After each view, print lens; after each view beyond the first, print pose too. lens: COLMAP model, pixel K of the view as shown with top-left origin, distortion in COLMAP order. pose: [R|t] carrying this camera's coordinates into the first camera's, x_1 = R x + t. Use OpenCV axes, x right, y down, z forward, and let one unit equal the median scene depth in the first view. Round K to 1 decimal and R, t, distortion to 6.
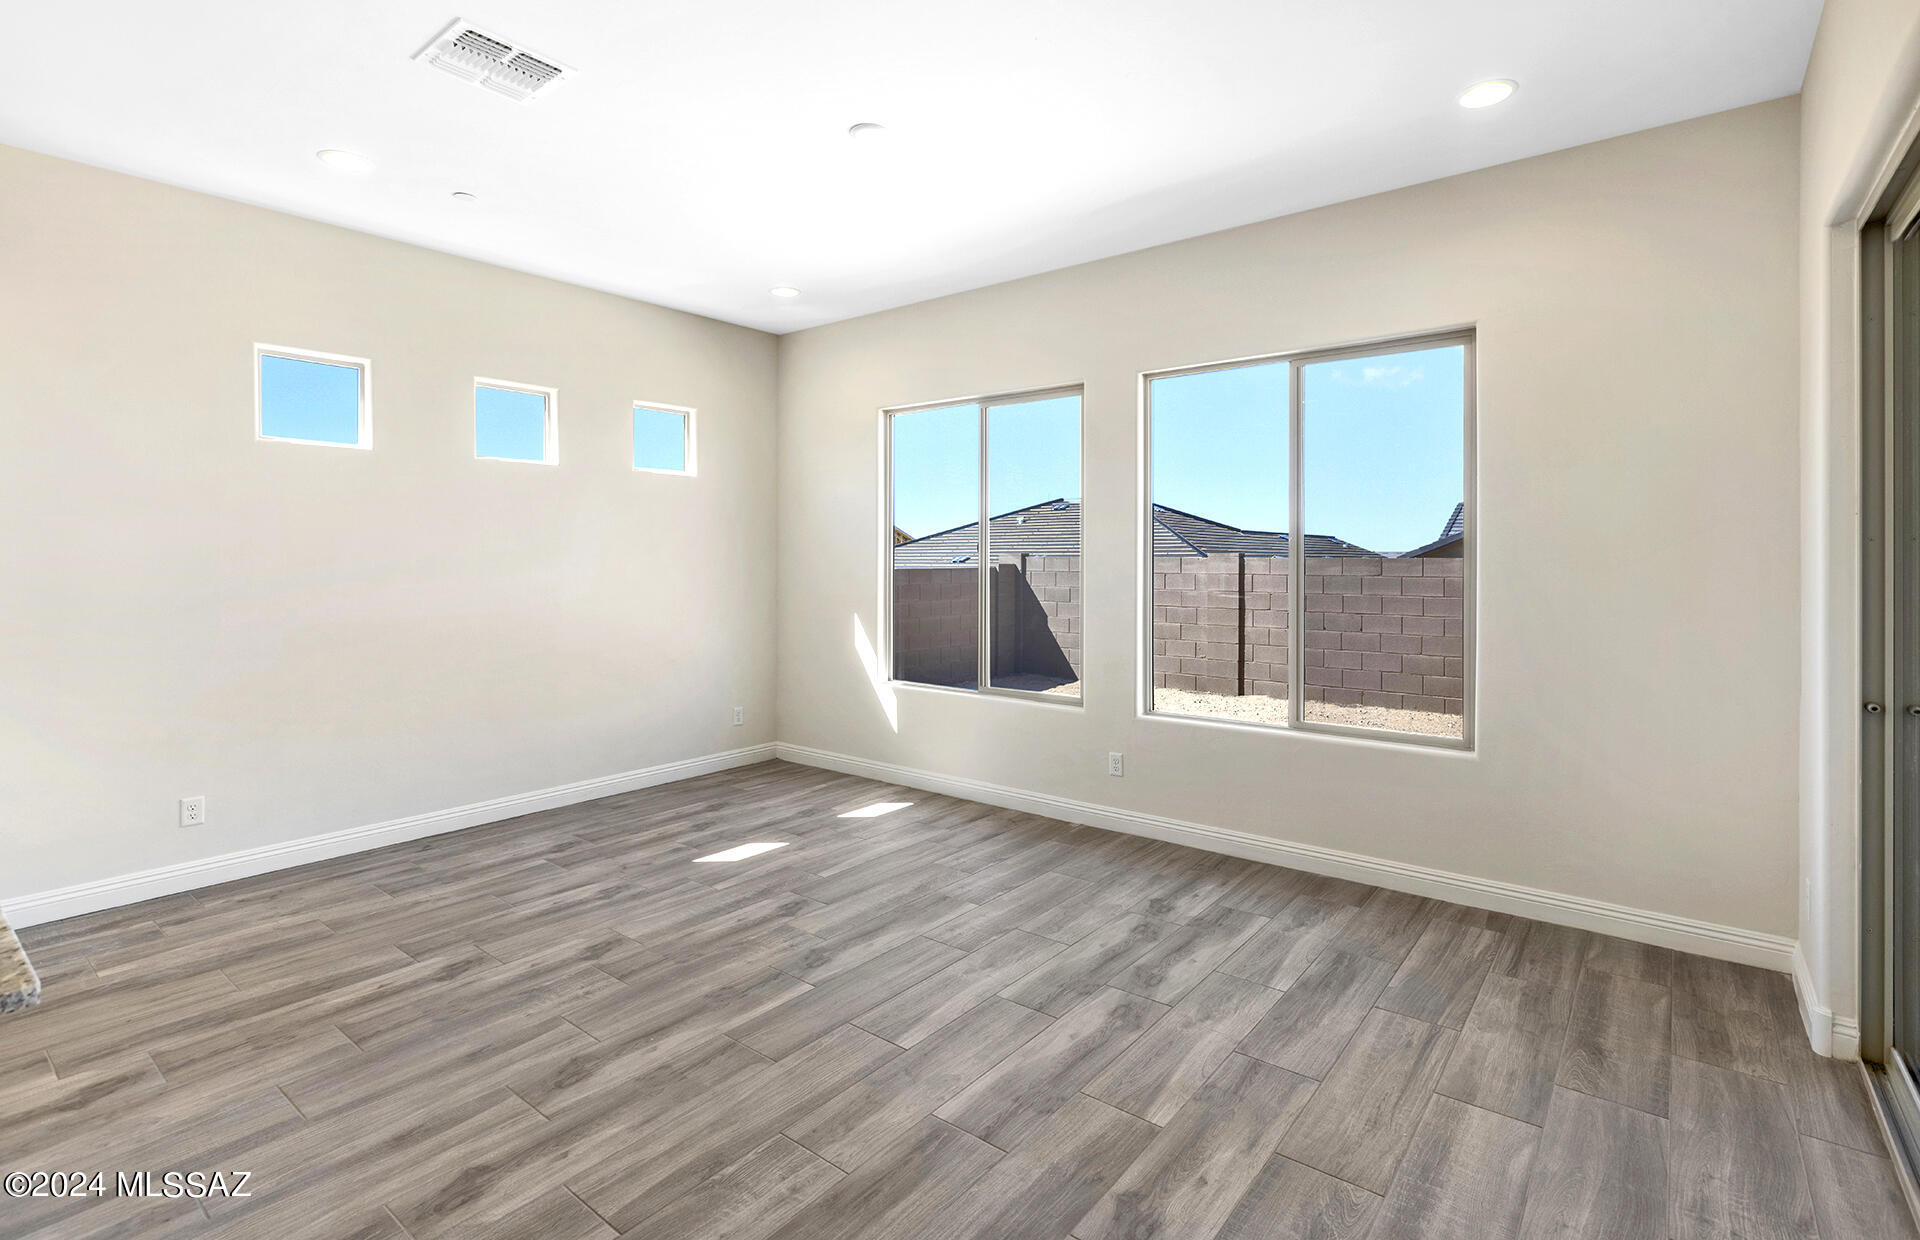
lens RADIAL K [[893.9, 0, 964.9], [0, 893.9, 556.1], [0, 0, 1]] dist [0.003813, -0.000393]
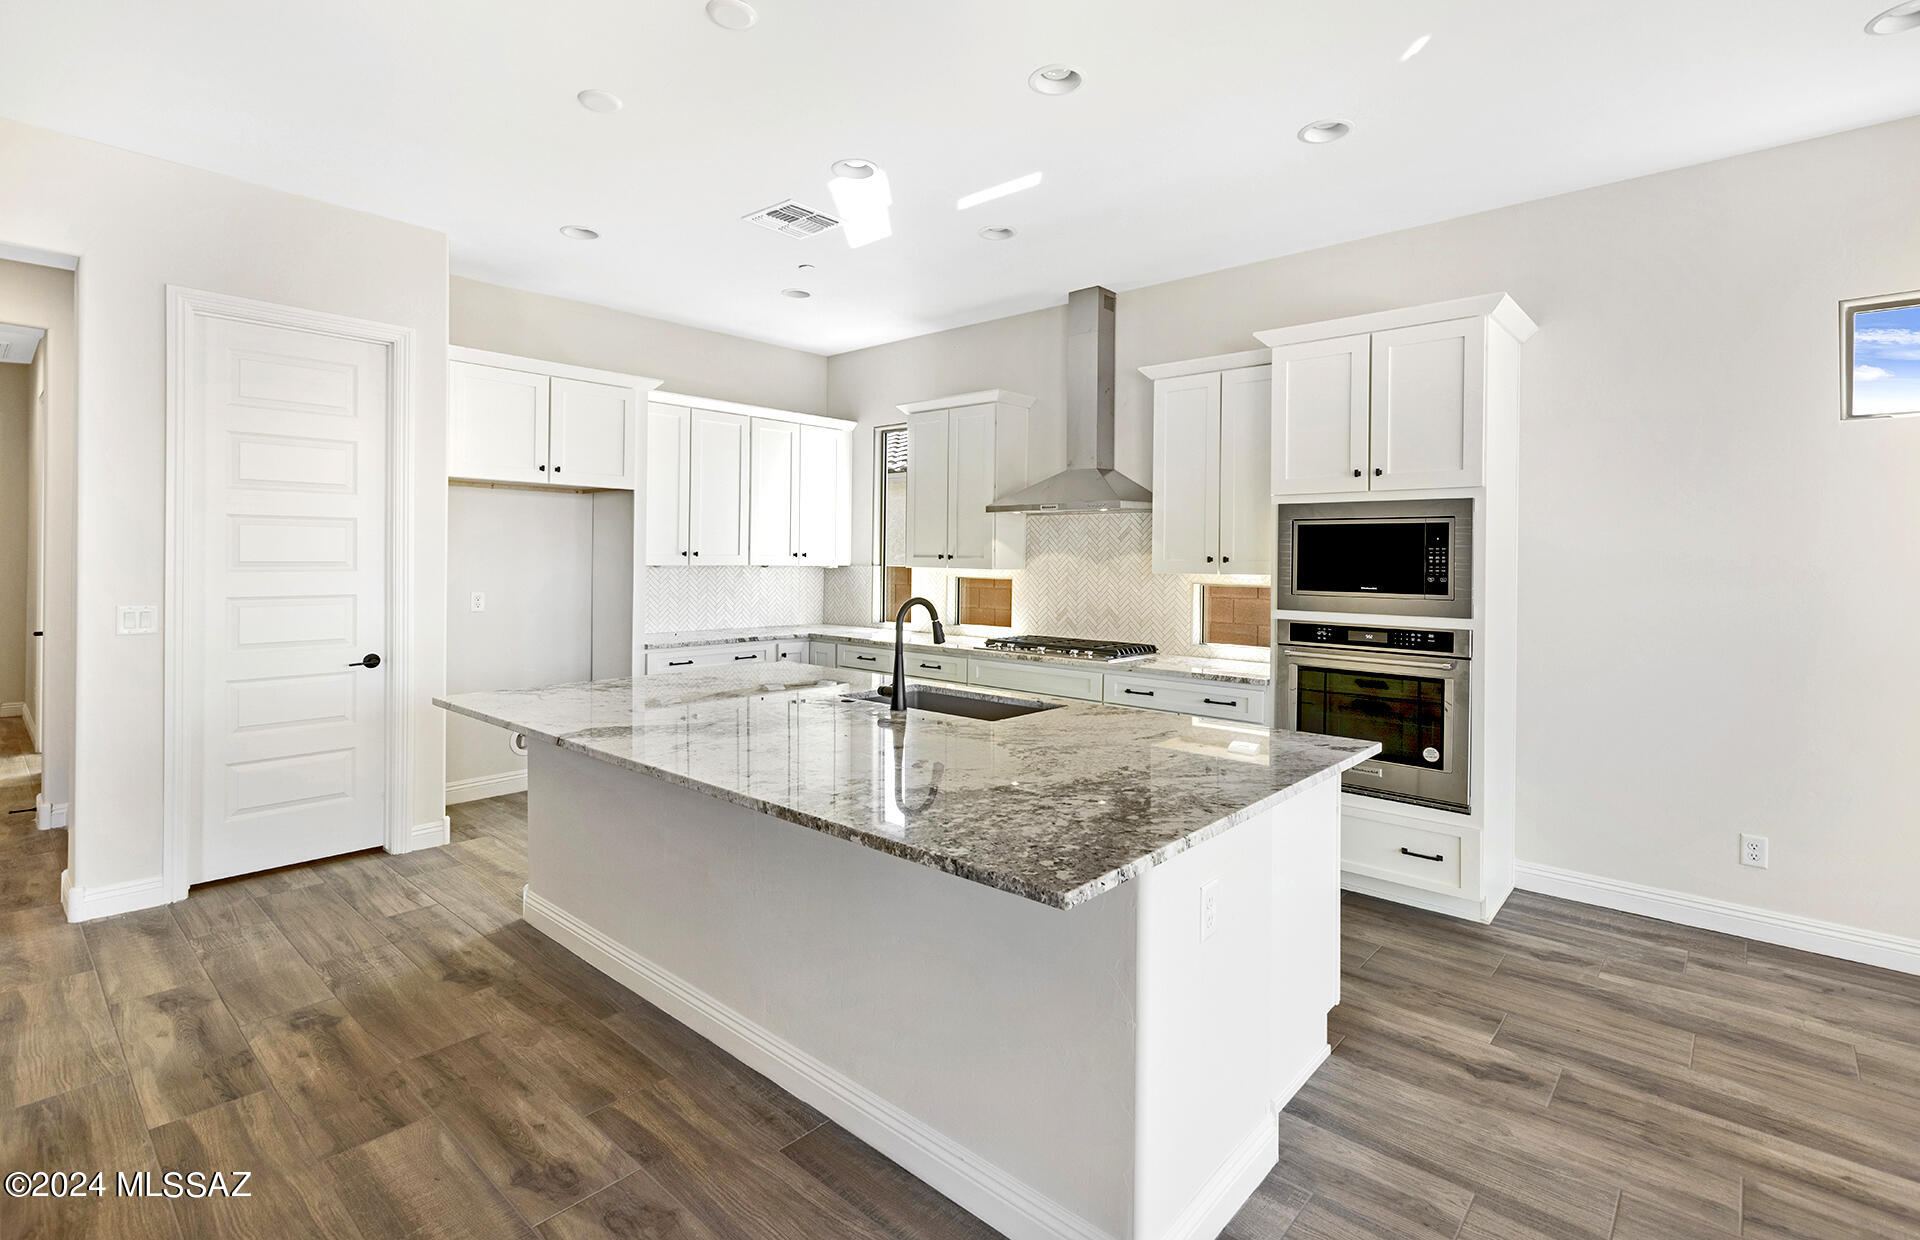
lens RADIAL K [[893.9, 0, 964.9], [0, 893.9, 556.1], [0, 0, 1]] dist [0.003813, -0.000393]
pose [[-0.058819, -0.002761, -0.998265, 0.093503], [-0.006840, 0.999974, -0.002362, 0.000686], [0.998245, 0.006689, -0.058836, 0.361026]]
